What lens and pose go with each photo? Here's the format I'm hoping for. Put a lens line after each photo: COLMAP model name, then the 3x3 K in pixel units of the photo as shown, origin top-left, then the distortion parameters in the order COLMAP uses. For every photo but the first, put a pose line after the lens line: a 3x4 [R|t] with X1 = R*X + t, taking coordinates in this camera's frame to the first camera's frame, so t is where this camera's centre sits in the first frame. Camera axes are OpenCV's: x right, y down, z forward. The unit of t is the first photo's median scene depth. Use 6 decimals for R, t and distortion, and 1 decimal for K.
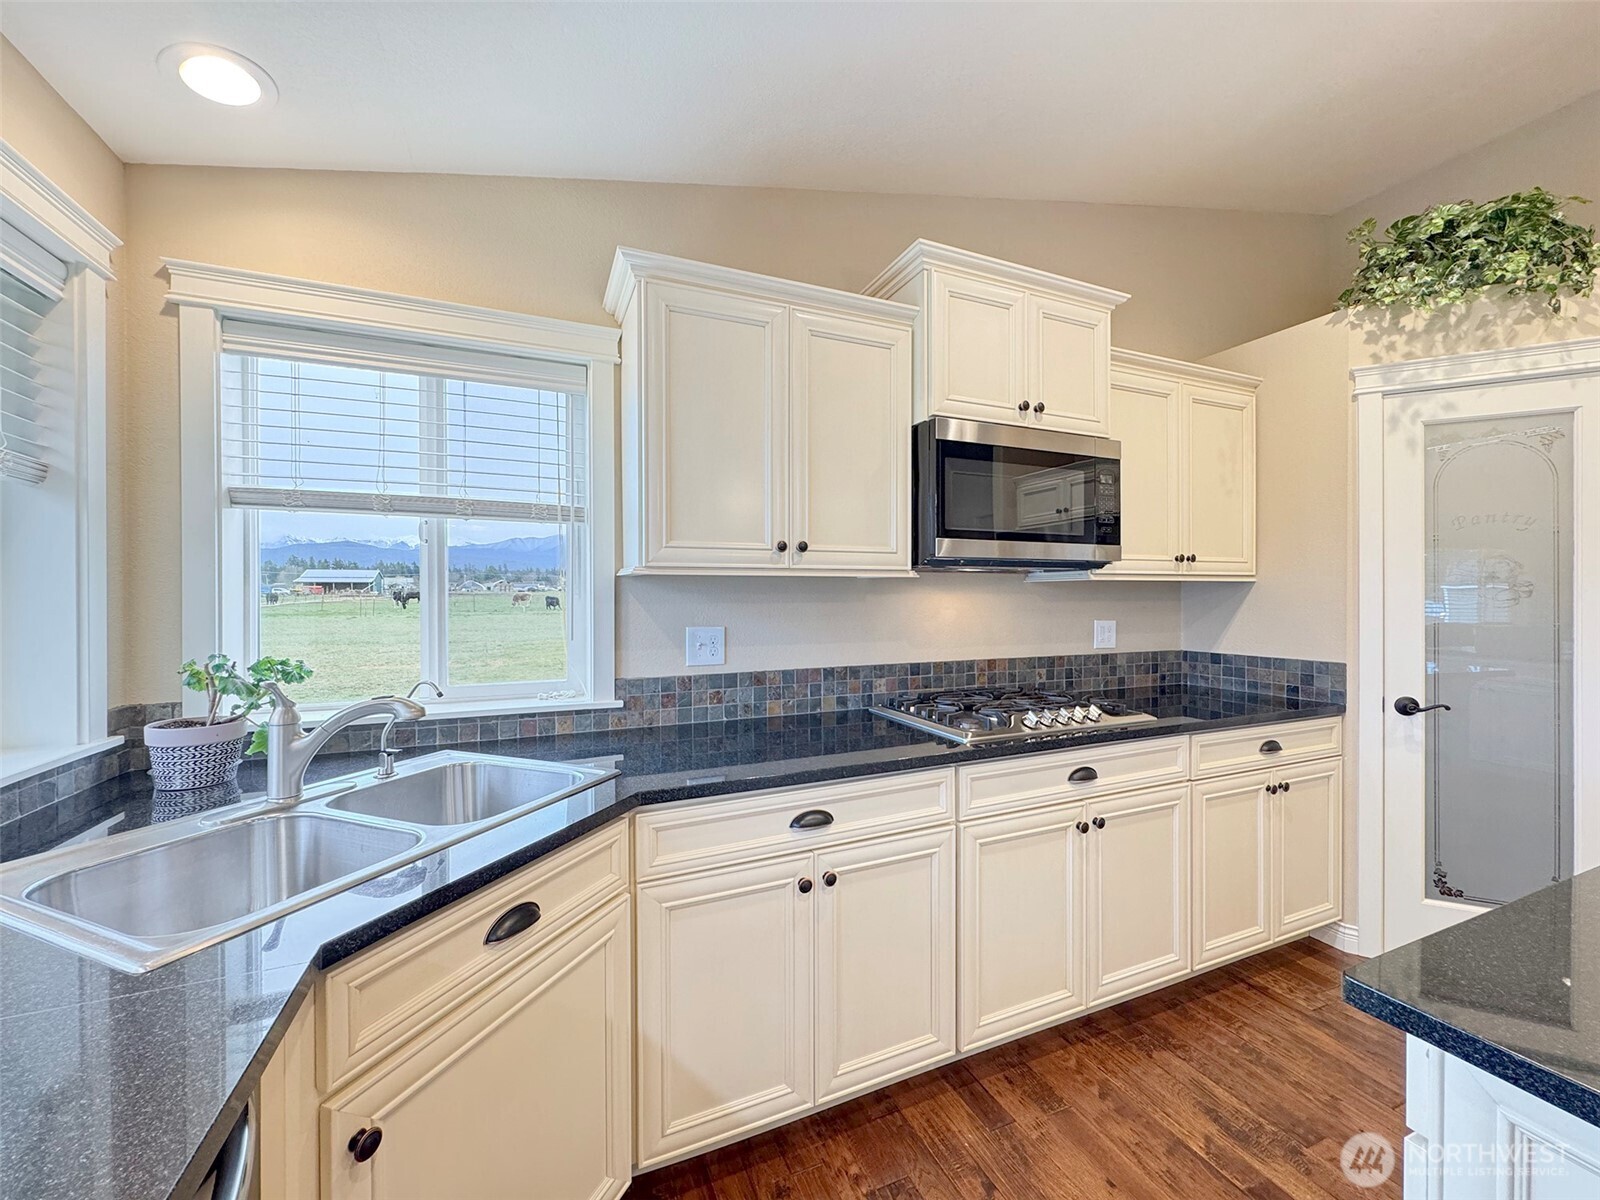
lens RADIAL K [[655.3, 0, 812.1], [0, 655.3, 599.7], [0, 0, 1]] dist [-0.001586, 0.000488]
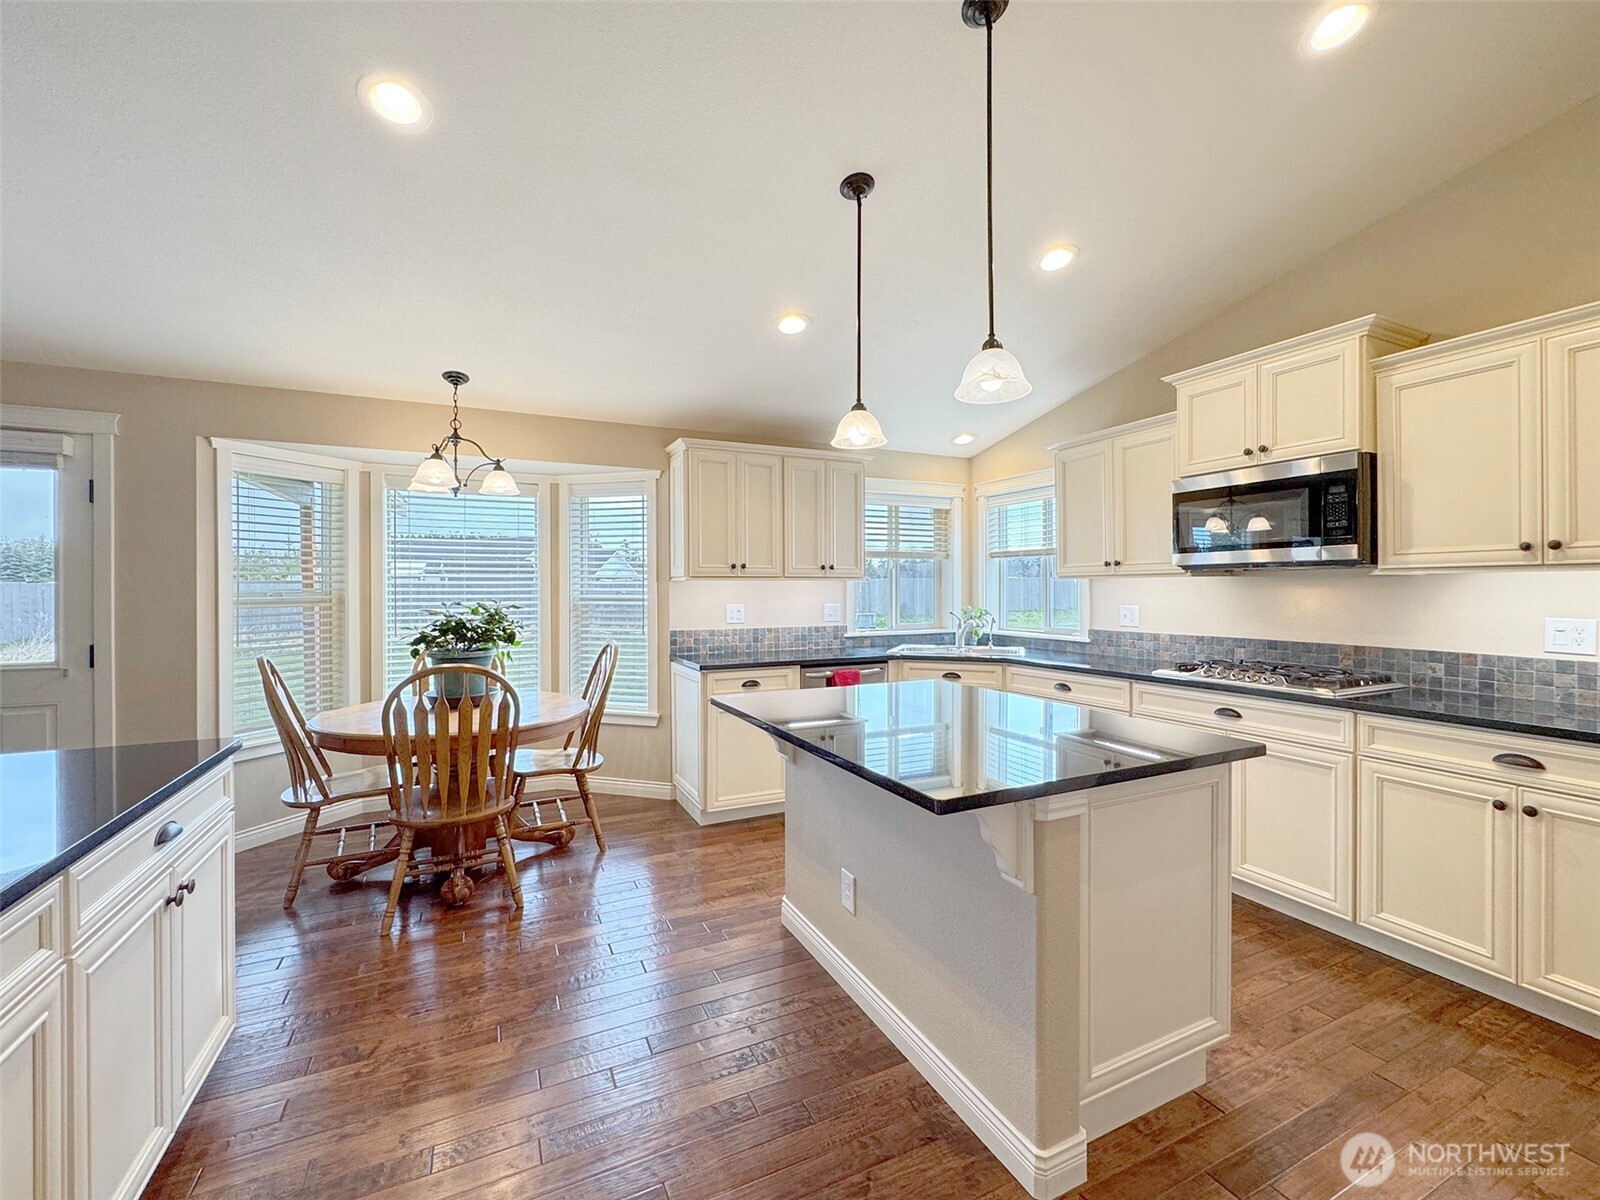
lens RADIAL K [[655.3, 0, 785.7], [0, 655.3, 590.9], [0, 0, 1]] dist [-0.001586, 0.000488]
pose [[0.030644, 0.004377, -0.999521, 1.612869], [-0.004994, 0.999979, 0.004226, -0.004131], [0.999518, 0.004862, 0.030665, -0.022861]]
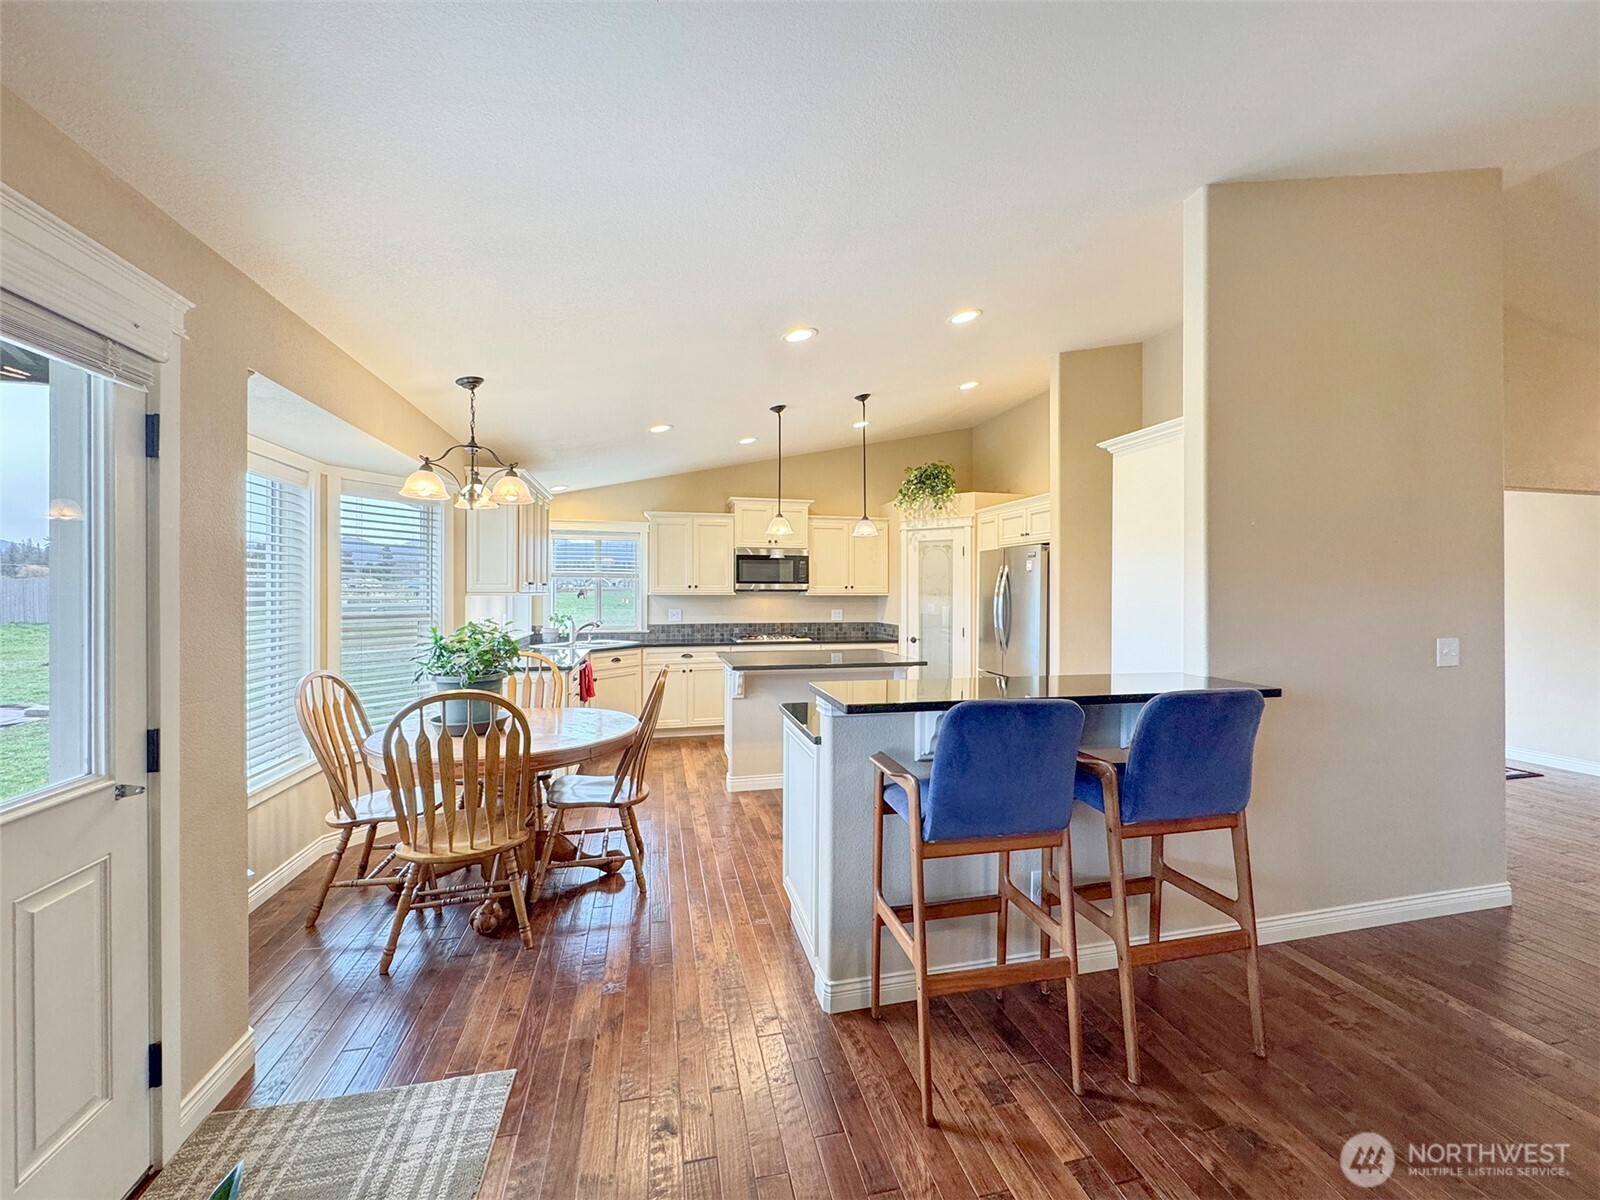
lens RADIAL K [[655.3, 0, 821.2], [0, 655.3, 592.7], [0, 0, 1]] dist [-0.001586, 0.000488]
pose [[0.988427, 0.004620, -0.151629, 1.019387], [-0.005433, 0.999973, -0.004945, -0.028619], [0.151602, 0.005711, 0.988425, -2.052441]]
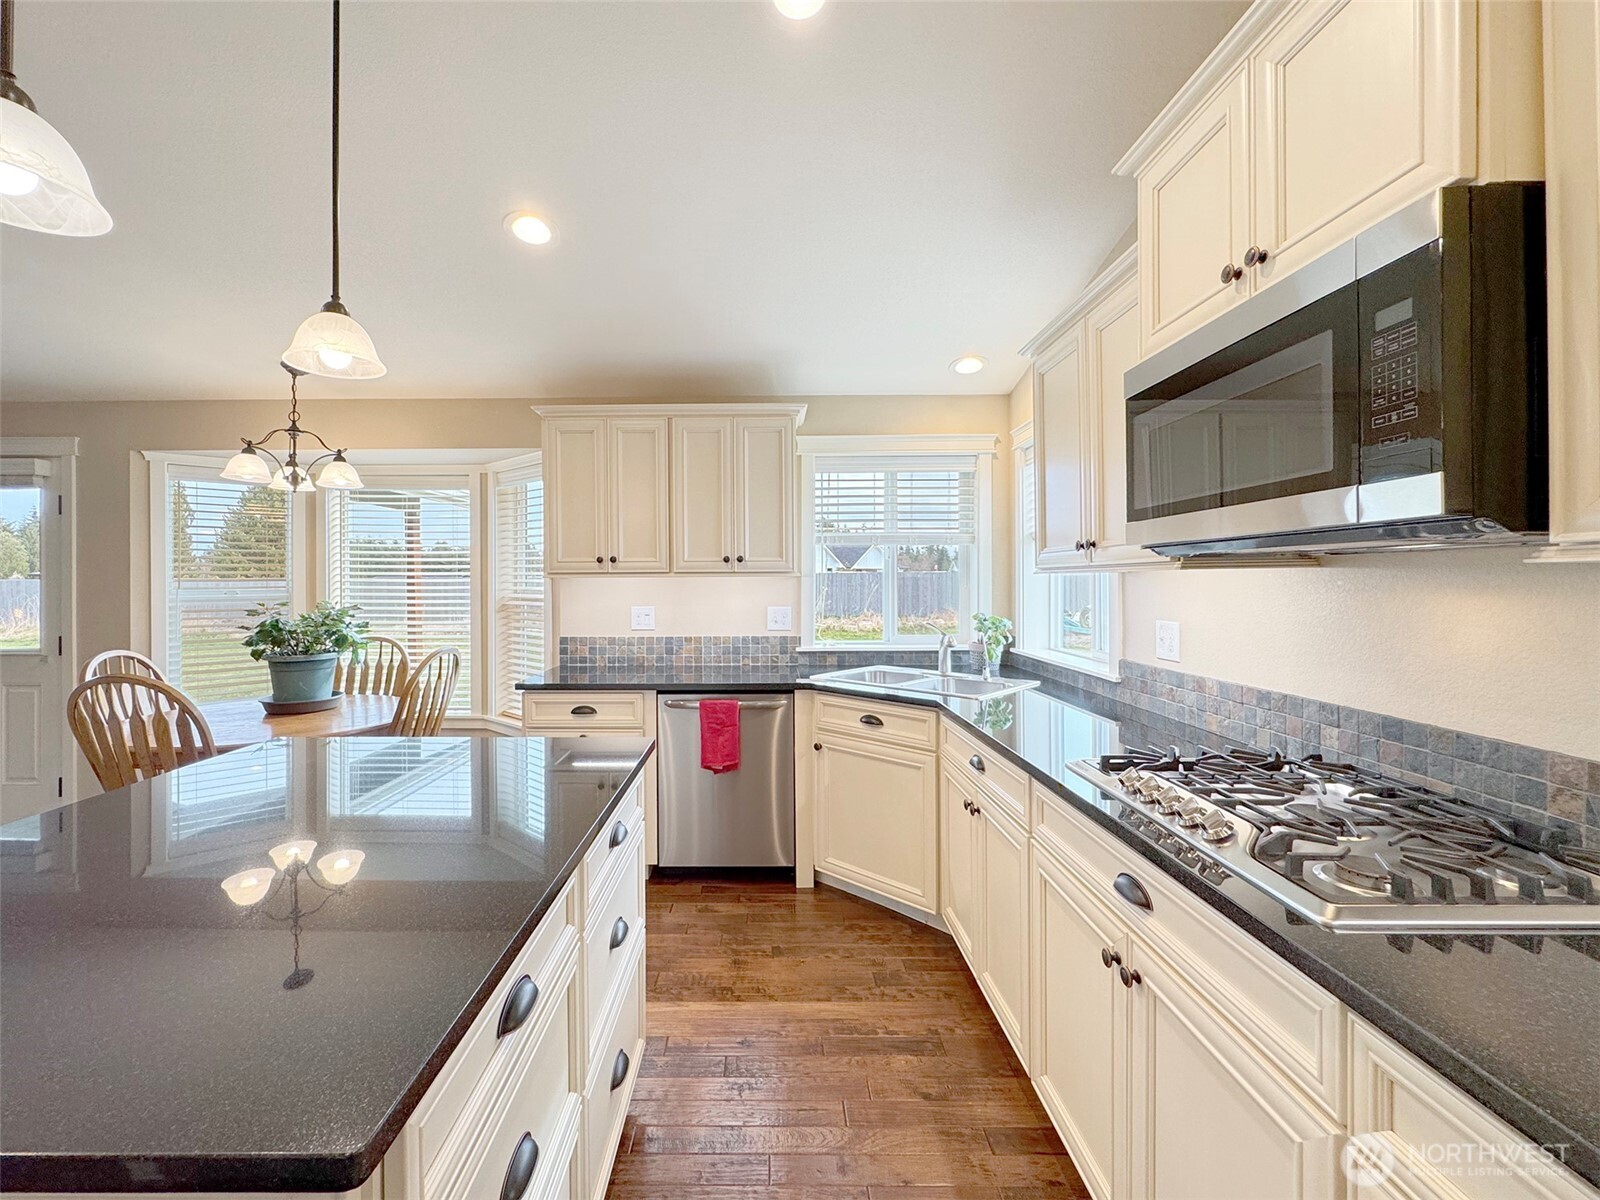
lens RADIAL K [[655.3, 0, 768.4], [0, 655.3, 584.0], [0, 0, 1]] dist [-0.001586, 0.000488]
pose [[-0.395102, 0.006983, -0.918611, 0.976569], [-0.002132, 0.999961, 0.008519, -0.024115], [0.918635, 0.005324, -0.395072, 0.815571]]
